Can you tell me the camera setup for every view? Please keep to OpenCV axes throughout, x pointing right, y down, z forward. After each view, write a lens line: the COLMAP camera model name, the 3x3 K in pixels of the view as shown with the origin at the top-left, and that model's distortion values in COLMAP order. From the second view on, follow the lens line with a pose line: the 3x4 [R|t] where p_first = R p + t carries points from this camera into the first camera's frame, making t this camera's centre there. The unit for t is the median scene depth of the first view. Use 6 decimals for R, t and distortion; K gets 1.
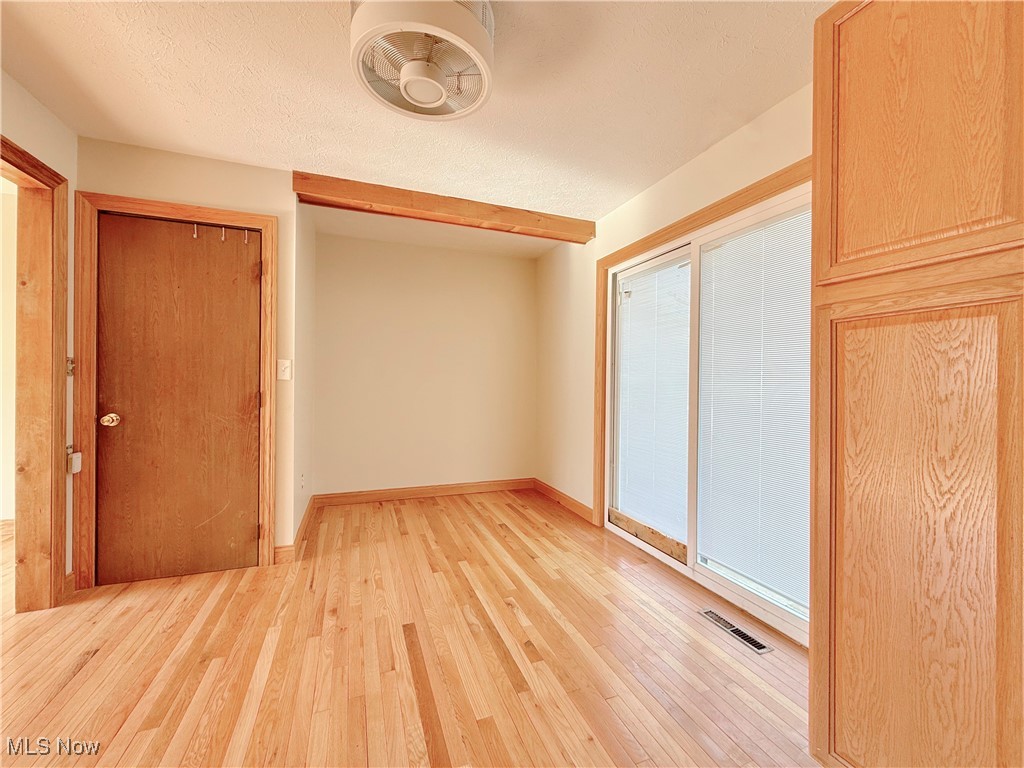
lens RADIAL K [[407.0, 0, 509.8], [0, 407.0, 382.3], [0, 0, 1]] dist [-0.000133, 0.000013]
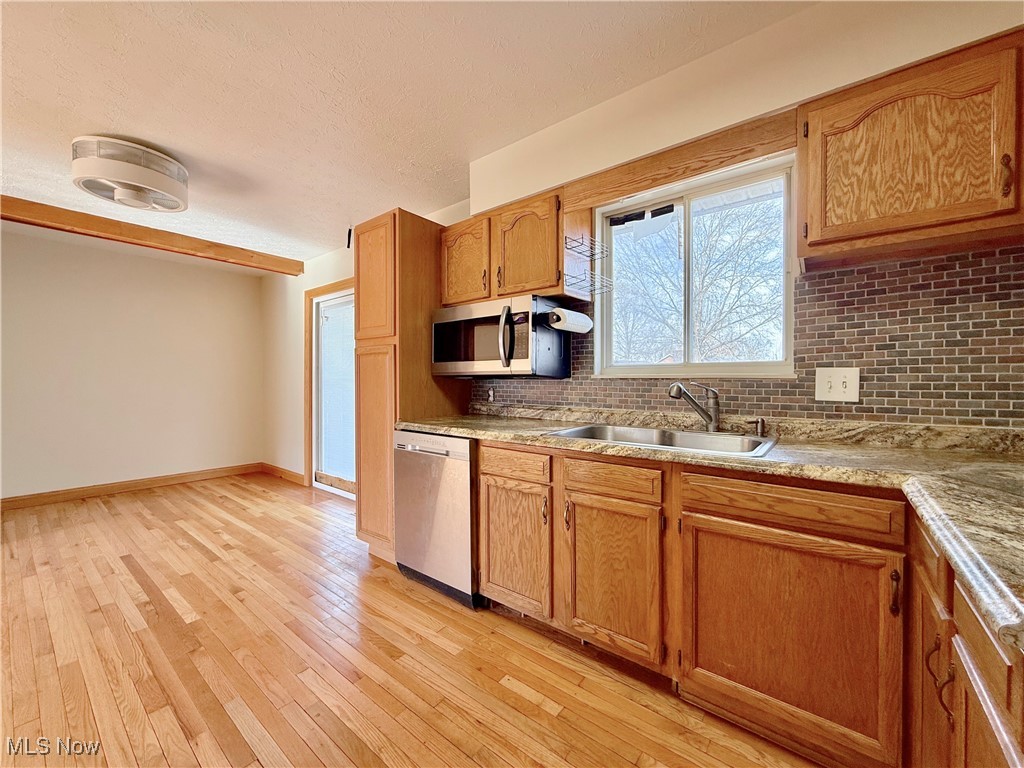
lens RADIAL K [[407.0, 0, 509.8], [0, 407.0, 382.3], [0, 0, 1]] dist [-0.000133, 0.000013]
pose [[0.860417, -0.012230, 0.509443, 0.132222], [0.010788, 0.999925, 0.005785, 0.004807], [-0.509476, 0.000519, 0.860485, -0.632141]]
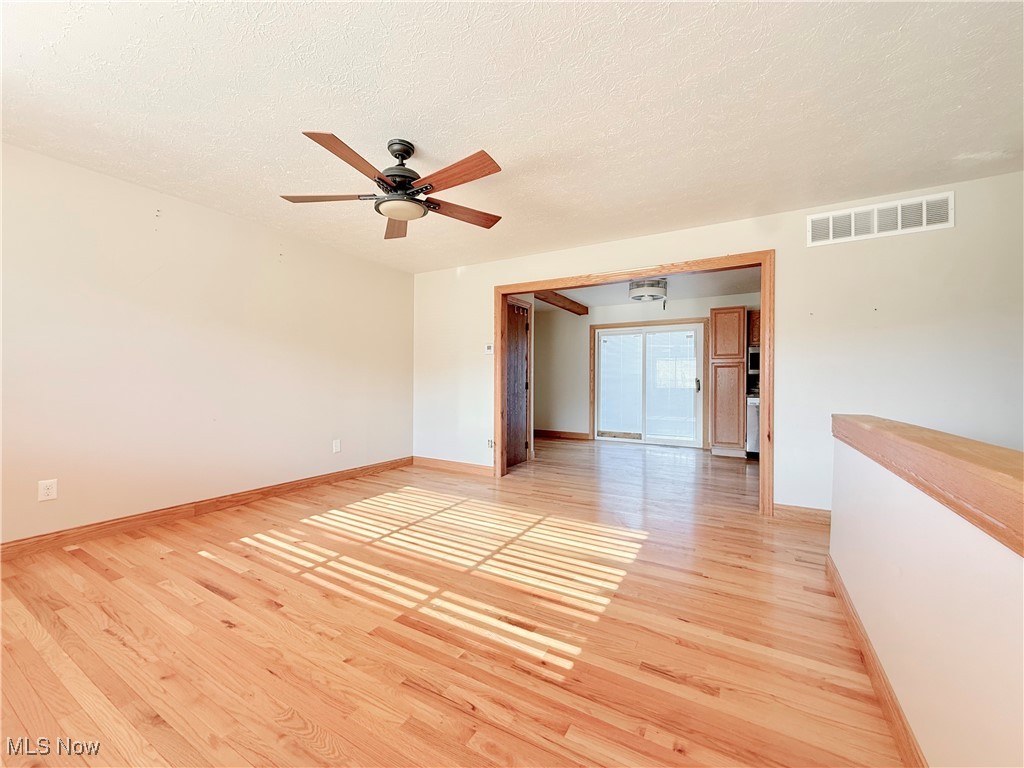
lens RADIAL K [[407.0, 0, 509.8], [0, 407.0, 382.3], [0, 0, 1]] dist [-0.000133, 0.000013]
pose [[0.776017, -0.011137, 0.630614, -1.962603], [0.006870, 0.999934, 0.009205, 0.001562], [-0.630675, -0.002811, 0.776042, -0.619889]]
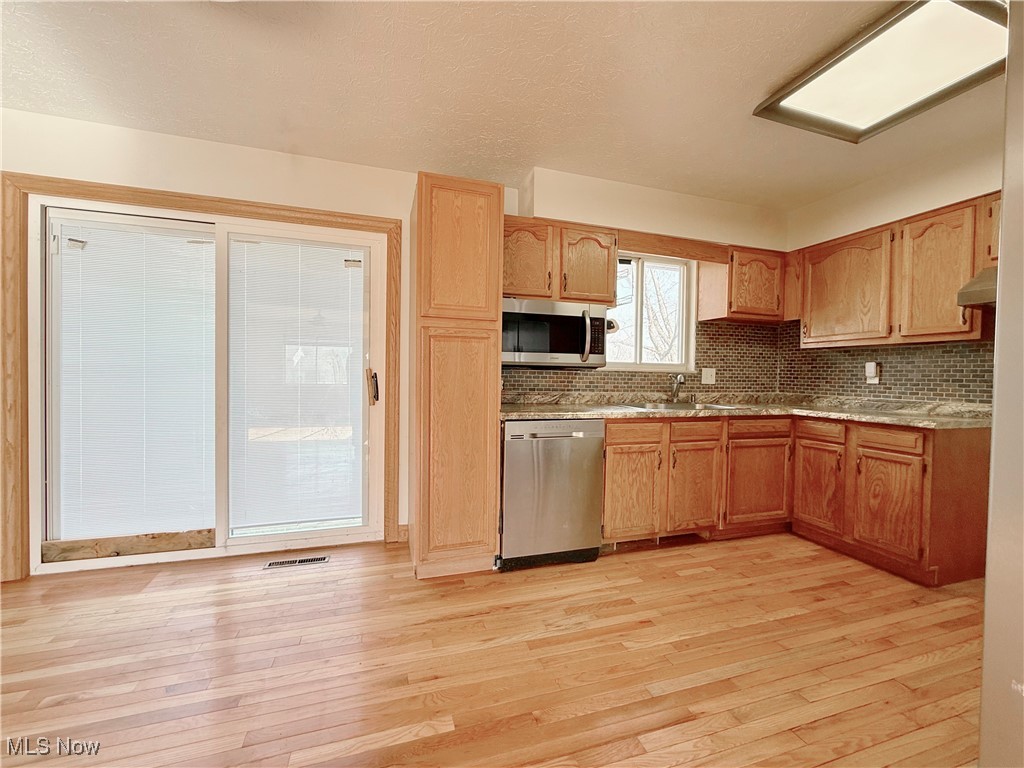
lens RADIAL K [[407.0, 0, 509.8], [0, 407.0, 382.3], [0, 0, 1]] dist [-0.000133, 0.000013]
pose [[0.063438, -0.028110, 0.997590, -0.465627], [-0.010135, 0.999534, 0.028809, 0.005626], [-0.997934, -0.011938, 0.063124, 0.194117]]
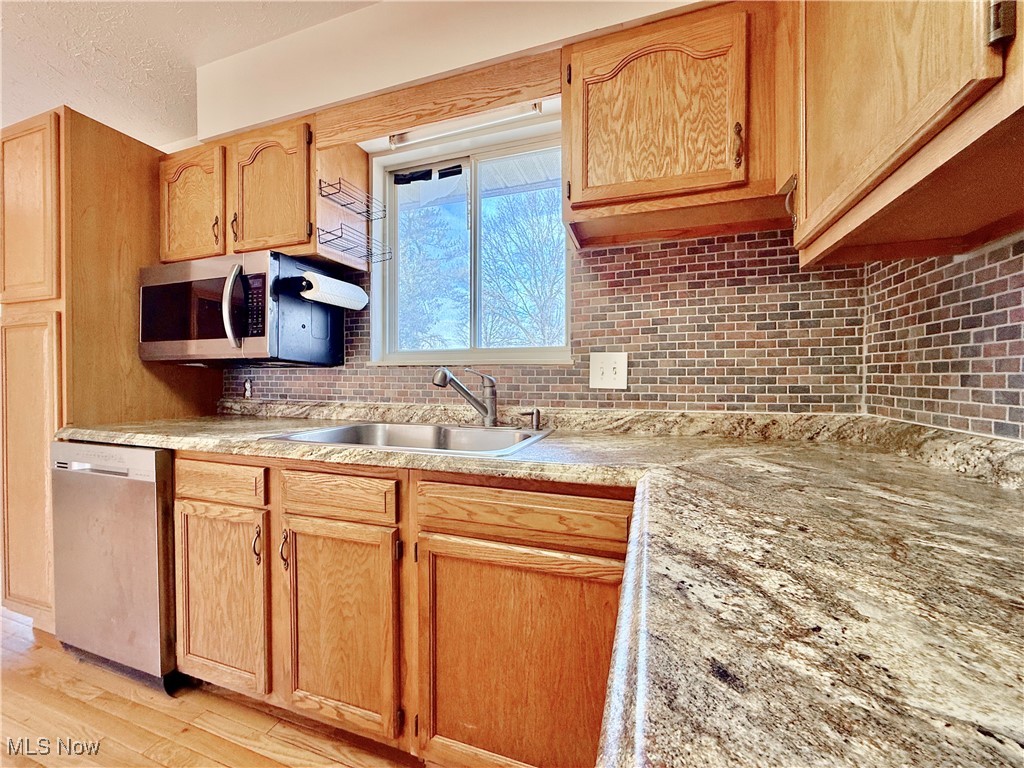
lens RADIAL K [[407.0, 0, 509.8], [0, 407.0, 382.3], [0, 0, 1]] dist [-0.000133, 0.000013]
pose [[0.646010, -0.012635, 0.763225, 0.344117], [0.007903, 0.999920, 0.009865, 0.026537], [-0.763288, -0.000341, 0.646058, -0.618417]]
